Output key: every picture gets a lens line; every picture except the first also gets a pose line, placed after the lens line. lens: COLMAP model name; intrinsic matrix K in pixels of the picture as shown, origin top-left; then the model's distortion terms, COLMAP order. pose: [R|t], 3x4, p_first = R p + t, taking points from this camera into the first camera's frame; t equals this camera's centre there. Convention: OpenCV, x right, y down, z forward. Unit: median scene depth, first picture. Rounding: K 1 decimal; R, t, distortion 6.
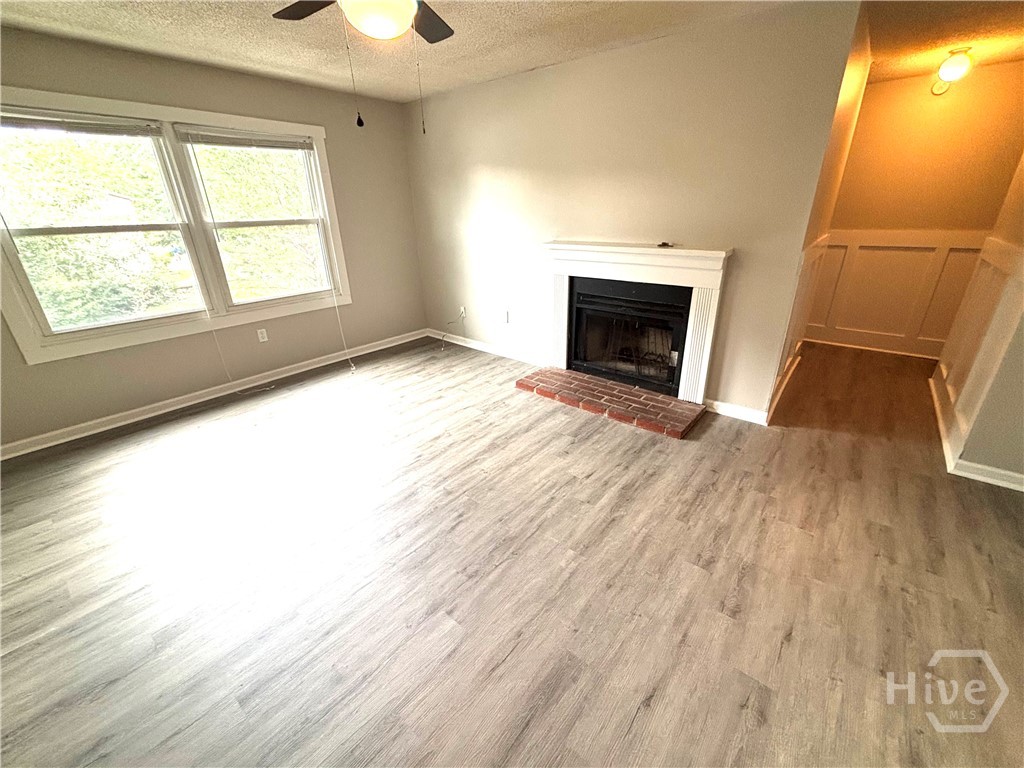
lens RADIAL K [[409.1, 0, 512.0], [0, 409.1, 384.0], [0, 0, 1]] dist [-0.006880, 0.000120]
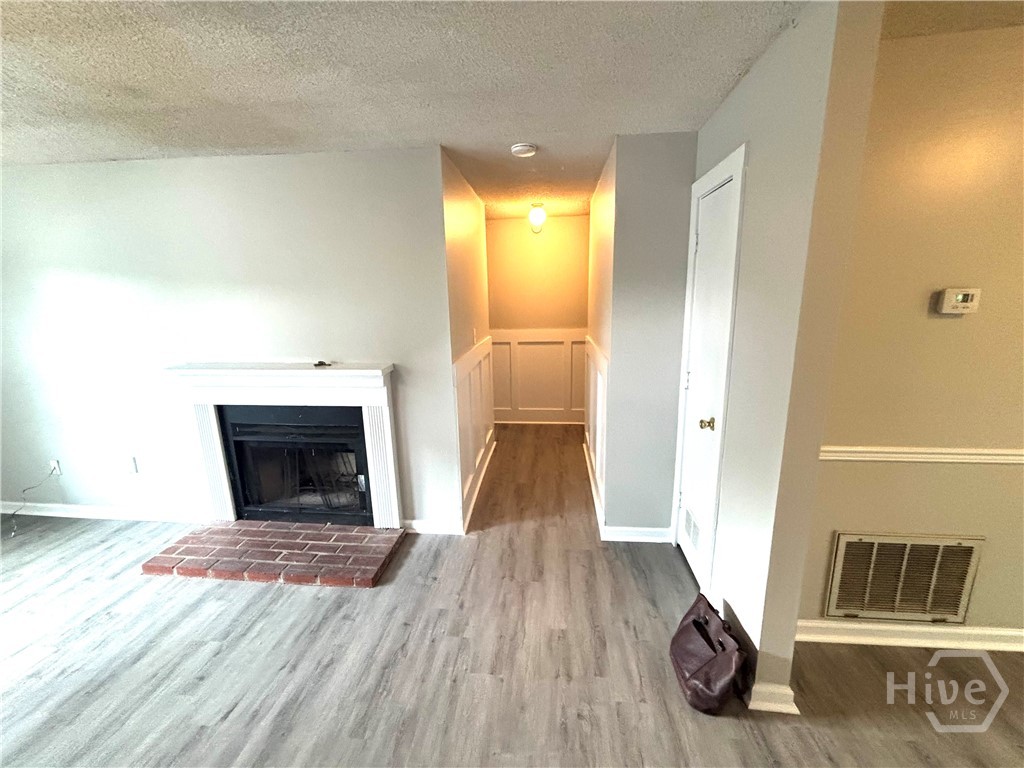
lens RADIAL K [[409.1, 0, 512.0], [0, 409.1, 384.0], [0, 0, 1]] dist [-0.006880, 0.000120]
pose [[0.824875, -0.114889, 0.553518, 0.211032], [0.219426, 0.967433, -0.126196, -0.091985], [-0.520993, 0.225552, 0.823221, 0.059826]]
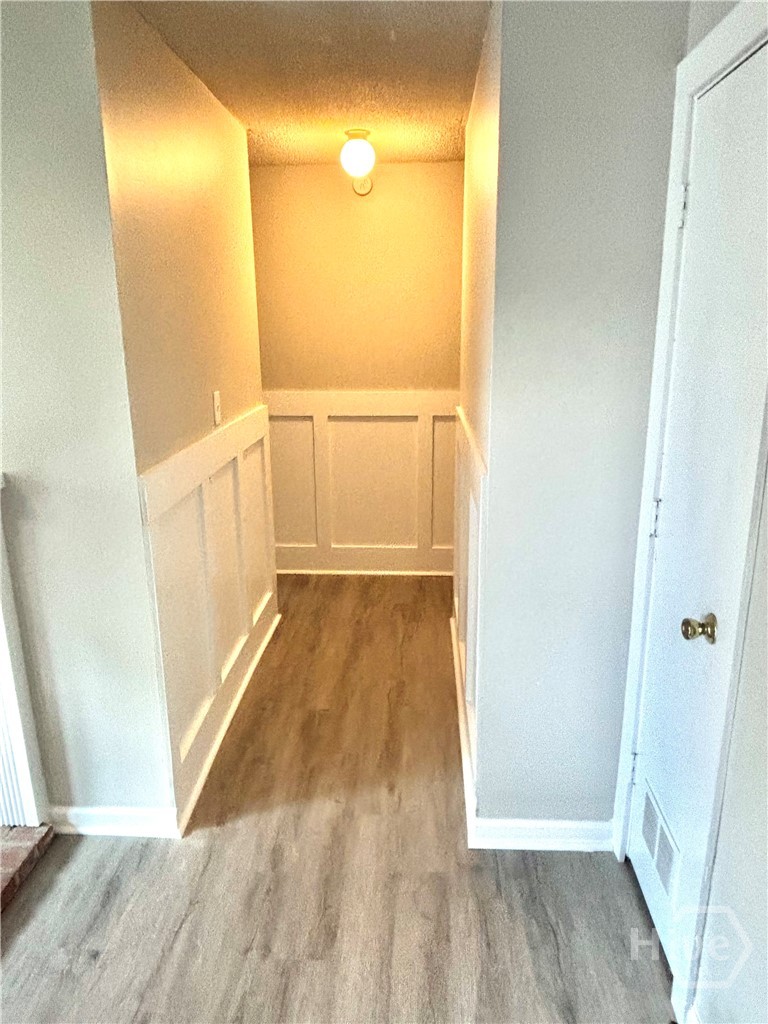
lens RADIAL K [[709.1, 0, 384.0], [0, 709.1, 512.0], [0, 0, 1]] dist [-0.000520, -0.032147]
pose [[0.800474, -0.138295, 0.583194, 0.378121], [0.219486, 0.973064, -0.070513, -0.137783], [-0.557734, 0.184447, 0.809267, 0.162203]]
